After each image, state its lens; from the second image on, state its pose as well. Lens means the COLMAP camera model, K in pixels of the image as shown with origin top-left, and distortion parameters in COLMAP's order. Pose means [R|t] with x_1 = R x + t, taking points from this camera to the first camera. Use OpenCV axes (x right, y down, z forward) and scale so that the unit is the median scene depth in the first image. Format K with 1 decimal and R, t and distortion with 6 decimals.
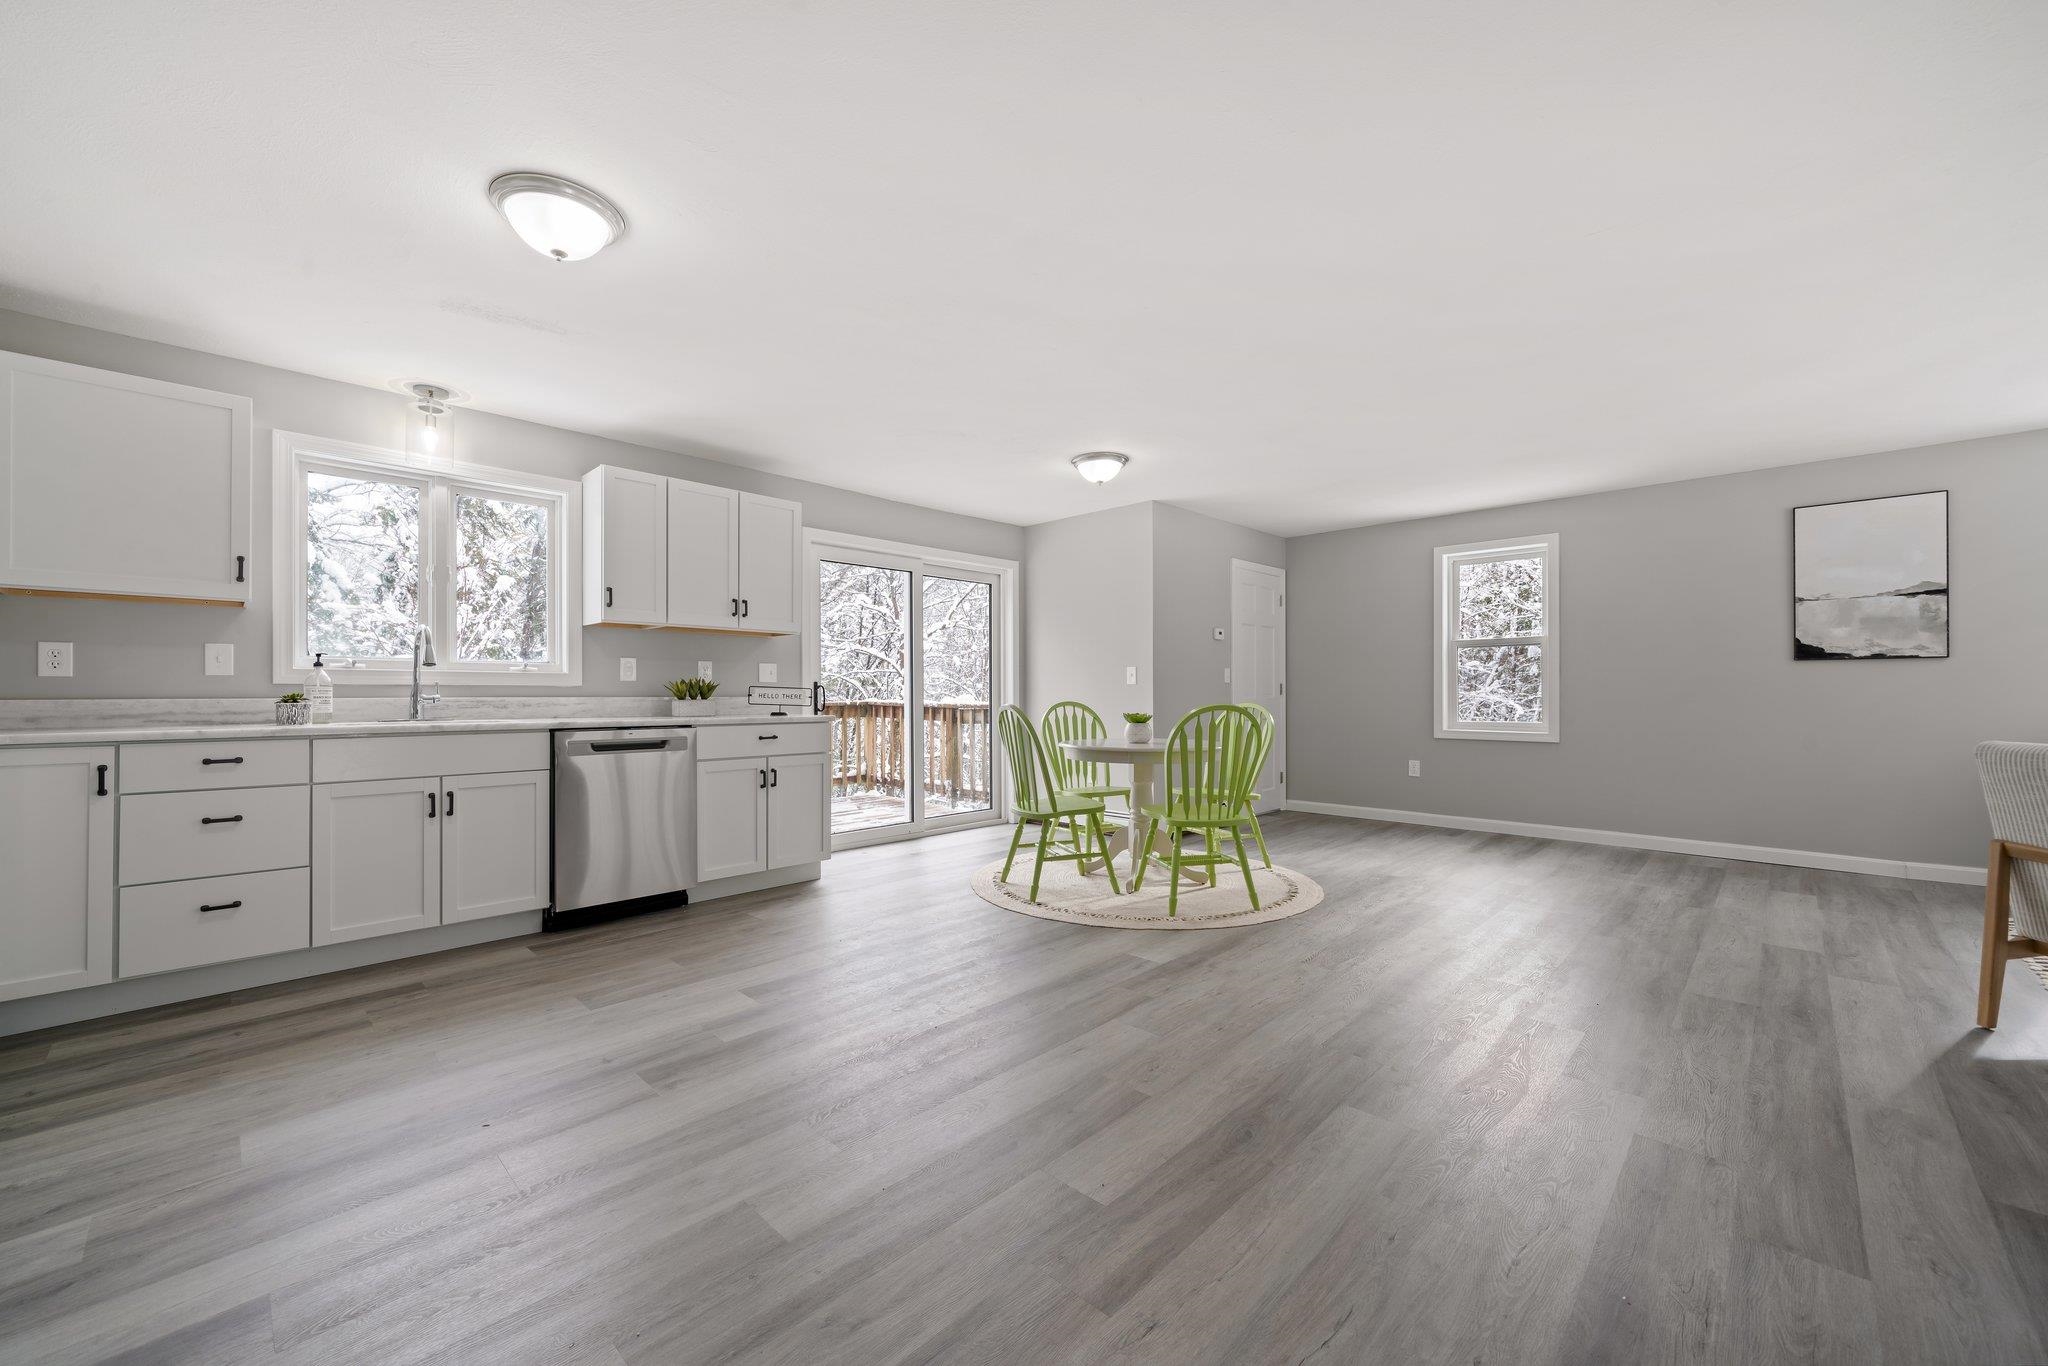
lens RADIAL K [[752.2, 0, 1020.4], [0, 752.2, 695.0], [0, 0, 1]] dist [-0.001030, -0.000180]
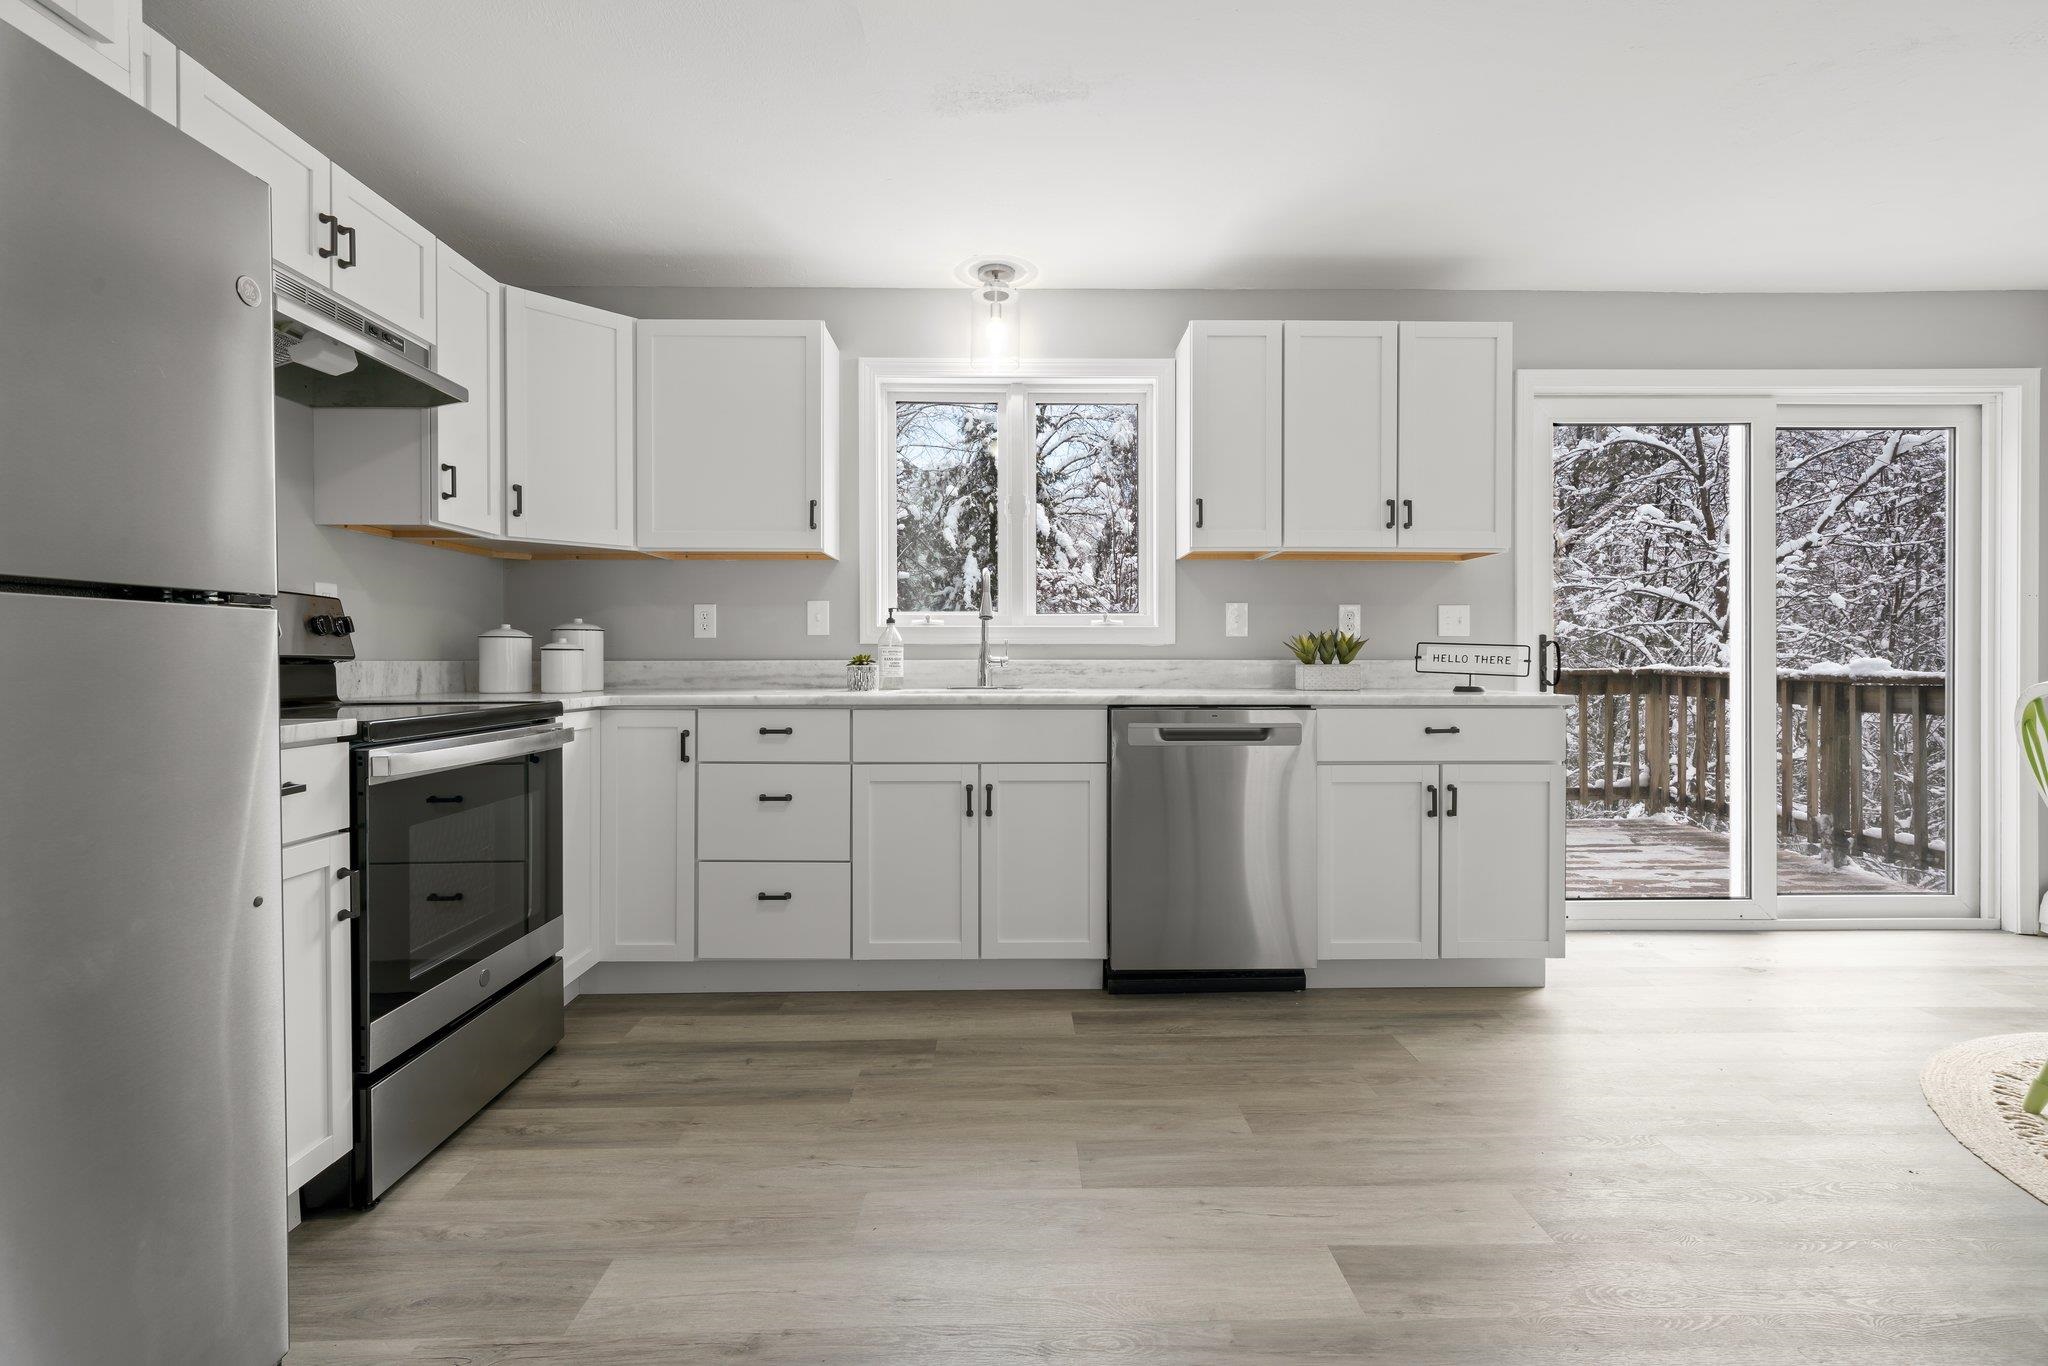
lens RADIAL K [[937.9, 0, 1025.2], [0, 937.9, 665.5], [0, 0, 1]] dist [0.004158, 0.000297]
pose [[0.702366, 0.006308, -0.711788, -0.050424], [-0.001286, 0.999970, 0.007593, 0.001584], [0.711815, -0.004418, 0.702353, 0.285006]]
